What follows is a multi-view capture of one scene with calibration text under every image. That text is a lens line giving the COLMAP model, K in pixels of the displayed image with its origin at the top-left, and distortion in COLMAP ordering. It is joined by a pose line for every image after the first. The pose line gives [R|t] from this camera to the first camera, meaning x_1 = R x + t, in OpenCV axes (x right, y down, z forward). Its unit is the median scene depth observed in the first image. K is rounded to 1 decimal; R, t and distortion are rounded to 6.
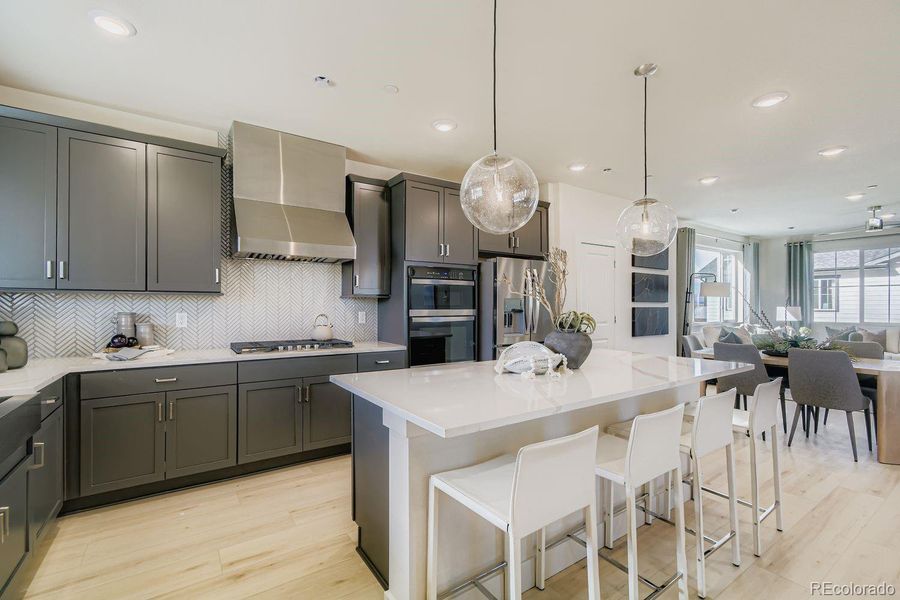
lens RADIAL K [[401.6, 0, 451.7], [0, 401.6, 300.8], [0, 0, 1]] dist [-0.006824, 0.001721]
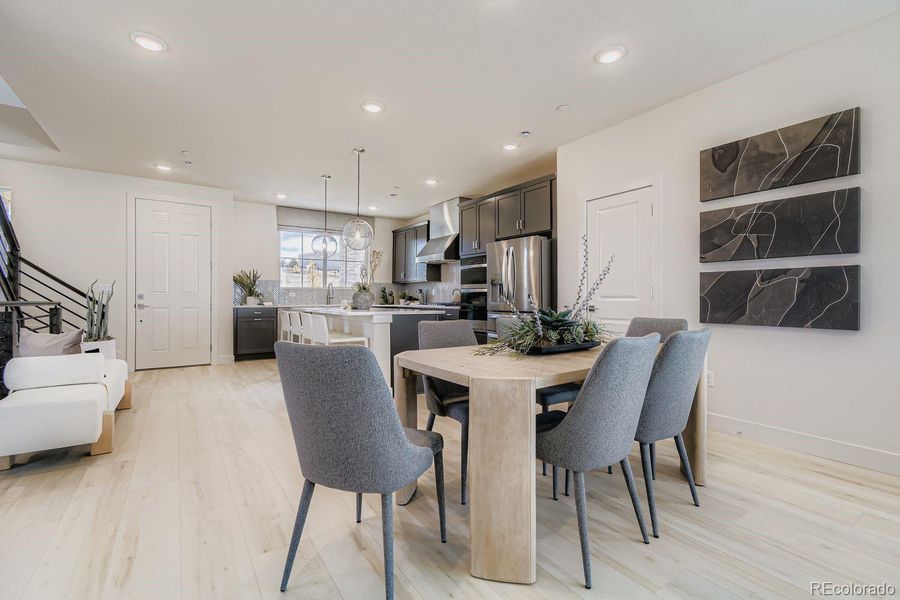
lens RADIAL K [[401.6, 0, 448.0], [0, 401.6, 298.8], [0, 0, 1]] dist [-0.006824, 0.001721]
pose [[-0.002731, -0.000314, -0.999996, 1.027970], [0.003275, 0.999995, -0.000323, 0.052671], [0.999991, -0.003276, -0.002730, 0.635121]]
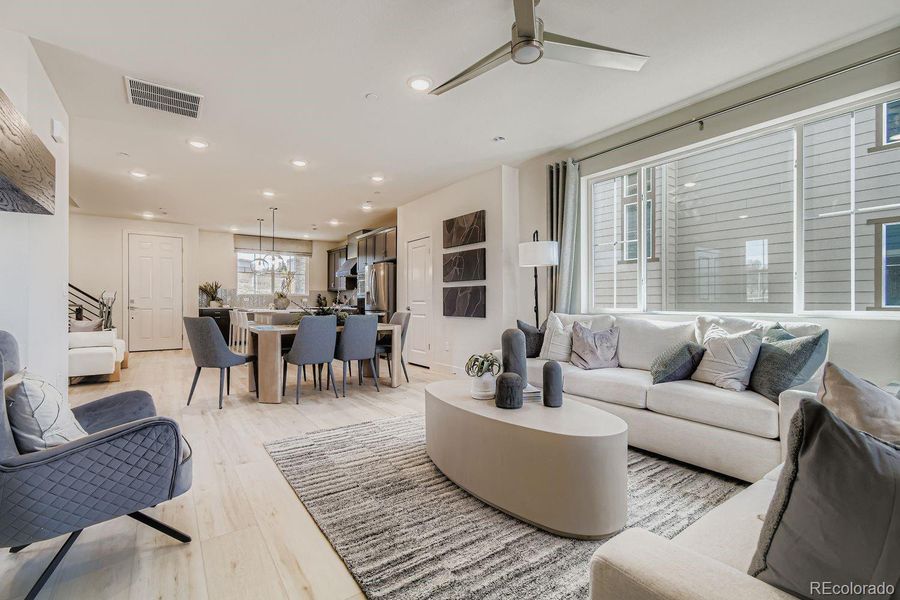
lens RADIAL K [[401.6, 0, 447.9], [0, 401.6, 301.8], [0, 0, 1]] dist [-0.006824, 0.001721]
pose [[0.017069, -0.003465, -0.999848, 1.509583], [0.005974, 0.999976, -0.003363, 0.057342], [0.999836, -0.005916, 0.017090, 0.991129]]
